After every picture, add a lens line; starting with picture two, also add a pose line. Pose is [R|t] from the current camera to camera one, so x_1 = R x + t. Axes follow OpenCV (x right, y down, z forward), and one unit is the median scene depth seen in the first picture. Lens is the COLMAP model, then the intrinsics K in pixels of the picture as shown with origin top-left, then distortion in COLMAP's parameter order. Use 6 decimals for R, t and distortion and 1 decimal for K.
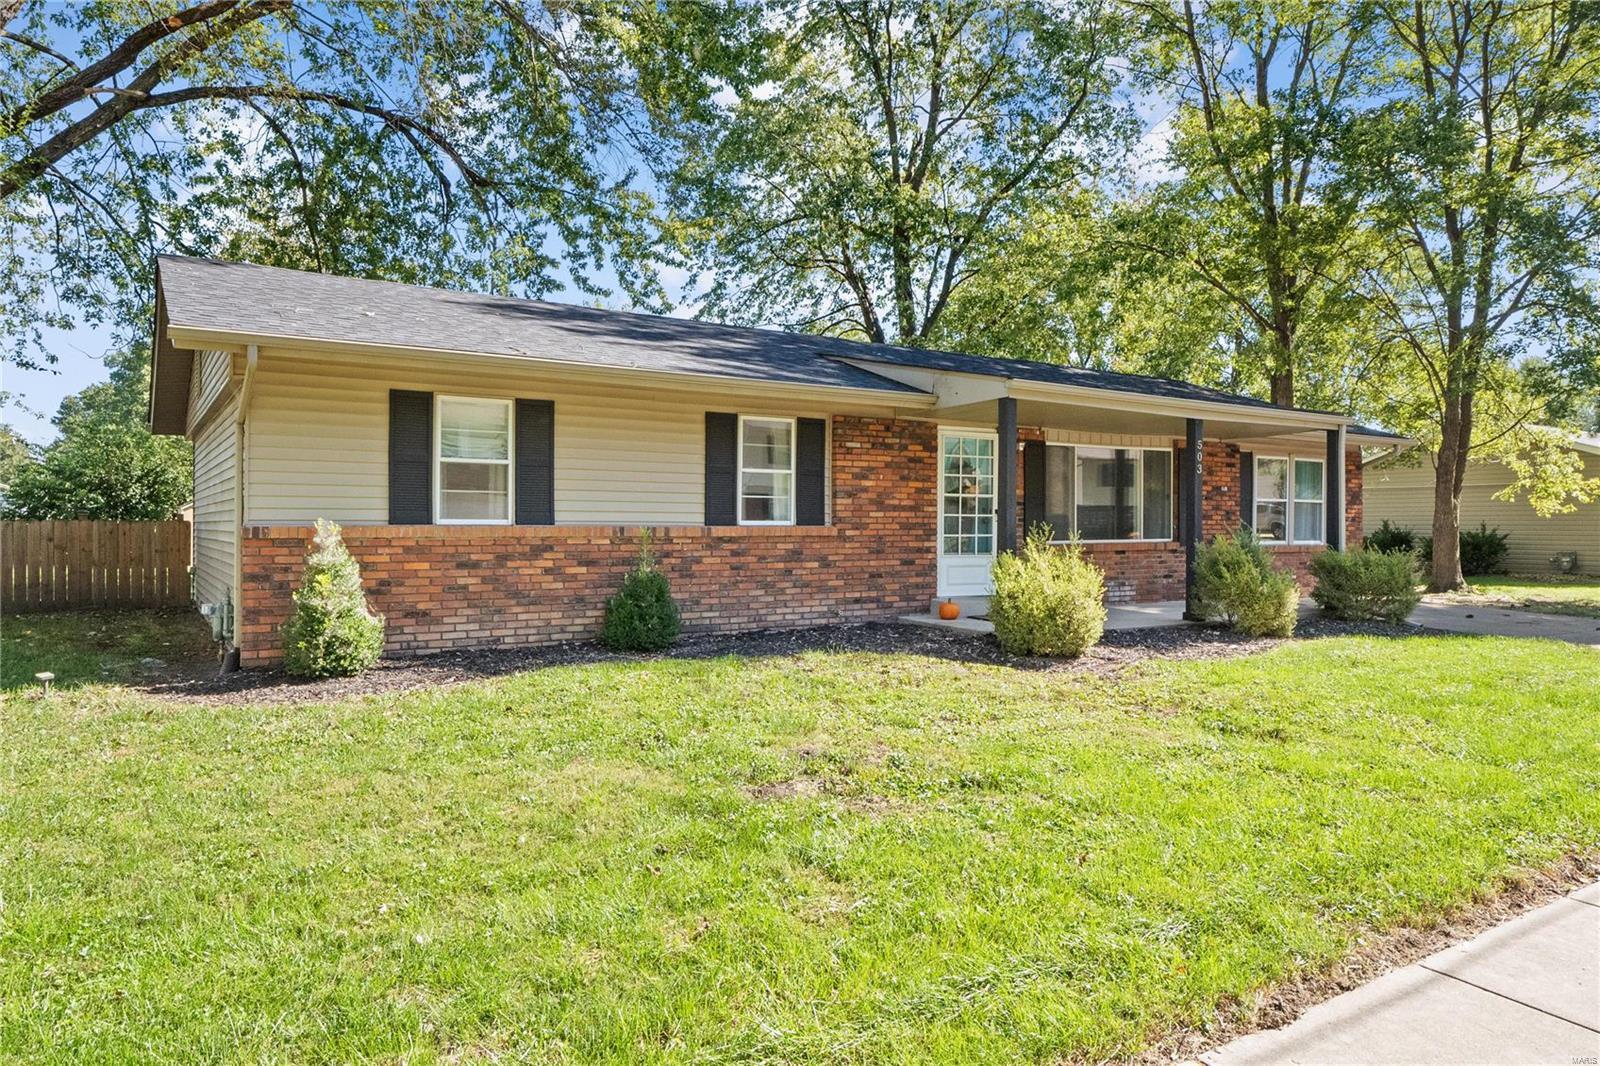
lens RADIAL K [[1043.1, 0, 800.0], [0, 1043.1, 533.0], [0, 0, 1]] dist [-0.001056, 0.000015]
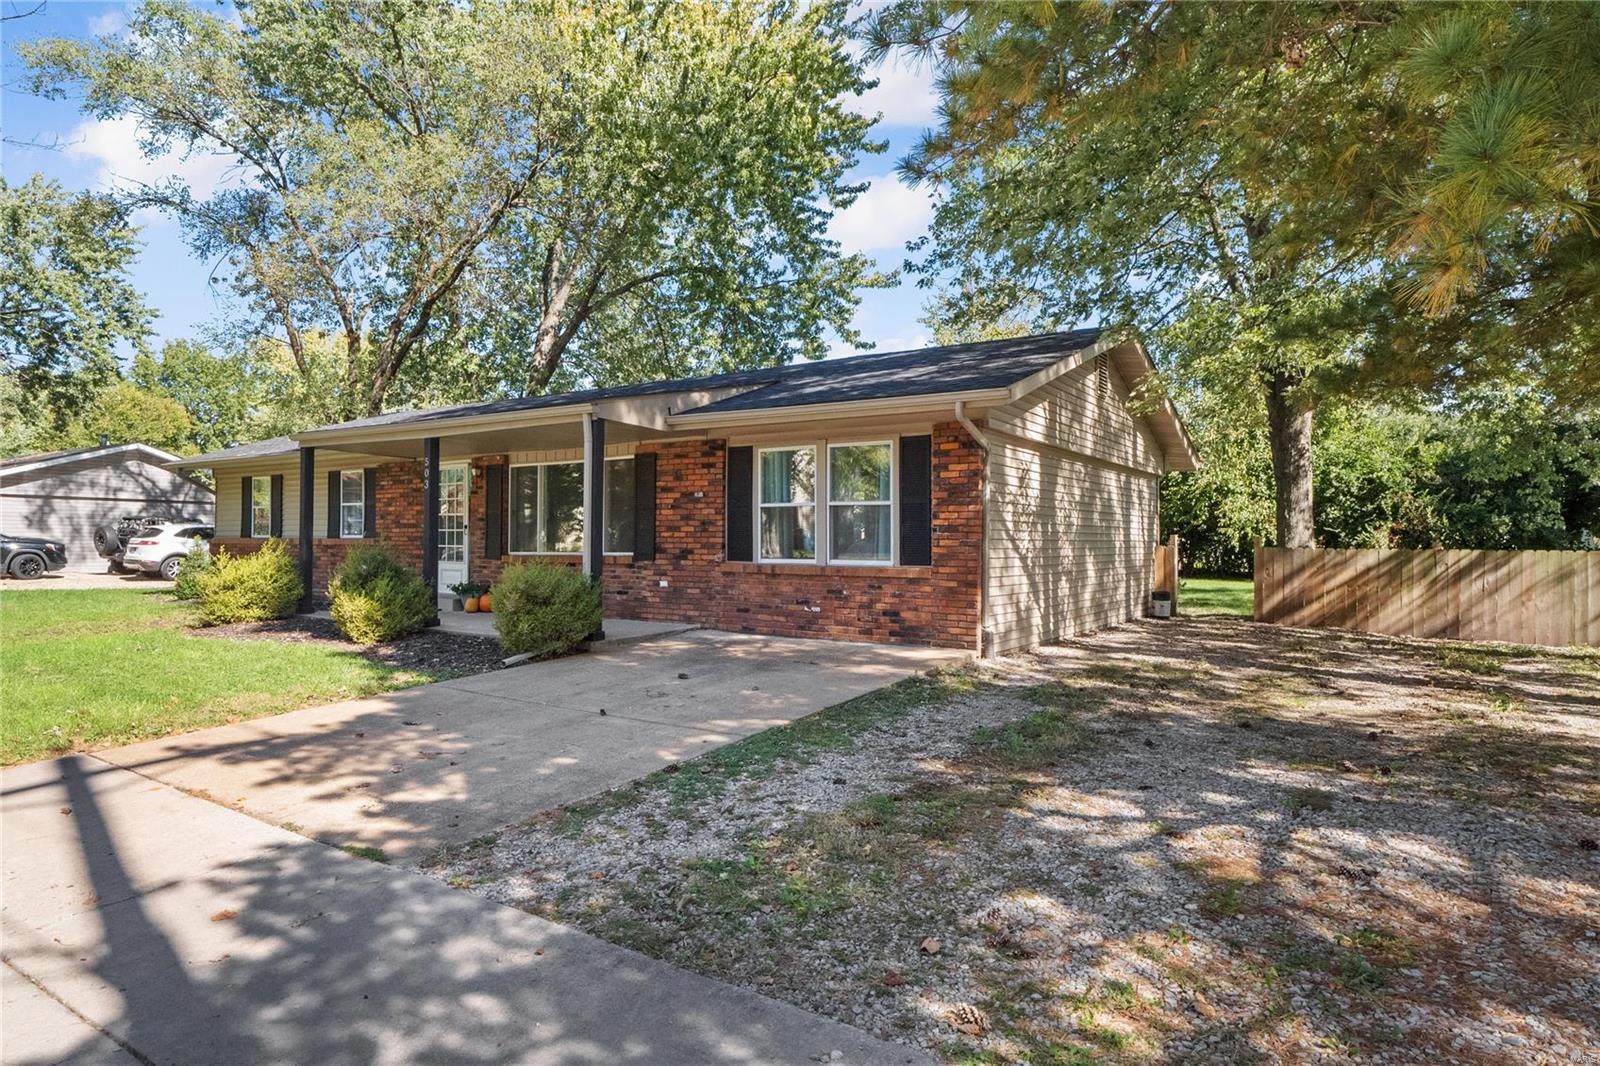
lens RADIAL K [[930.5, 0, 800.0], [0, 930.5, 533.0], [0, 0, 1]] dist [0.002603, 0.000008]
pose [[0.399308, -0.007861, -0.916783, 1.565745], [-0.011036, 0.999850, -0.013379, -0.003244], [0.916751, 0.015460, 0.399161, 1.076797]]
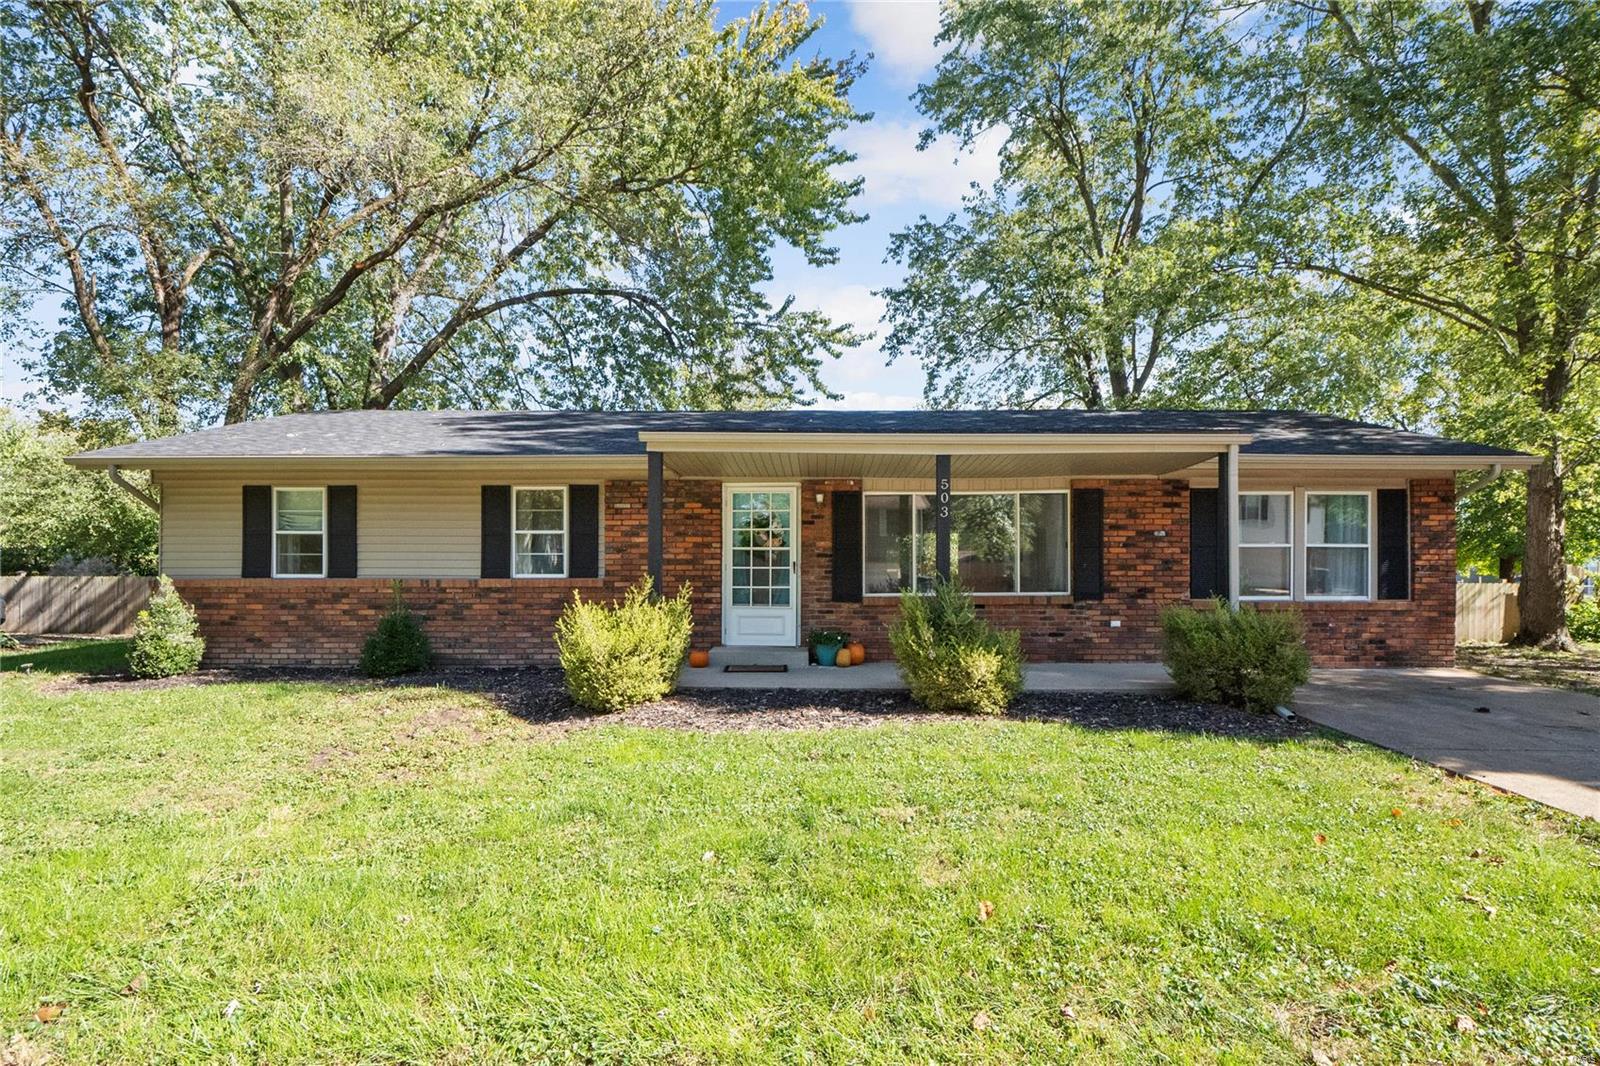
lens RADIAL K [[802.7, 0, 798.7], [0, 802.7, 580.6], [0, 0, 1]] dist [-0.010598, -0.000311]
pose [[0.833249, -0.003787, -0.552885, 0.724699], [-0.002346, 0.999943, -0.010385, 0.004393], [0.552893, 0.009951, 0.833193, 0.413477]]
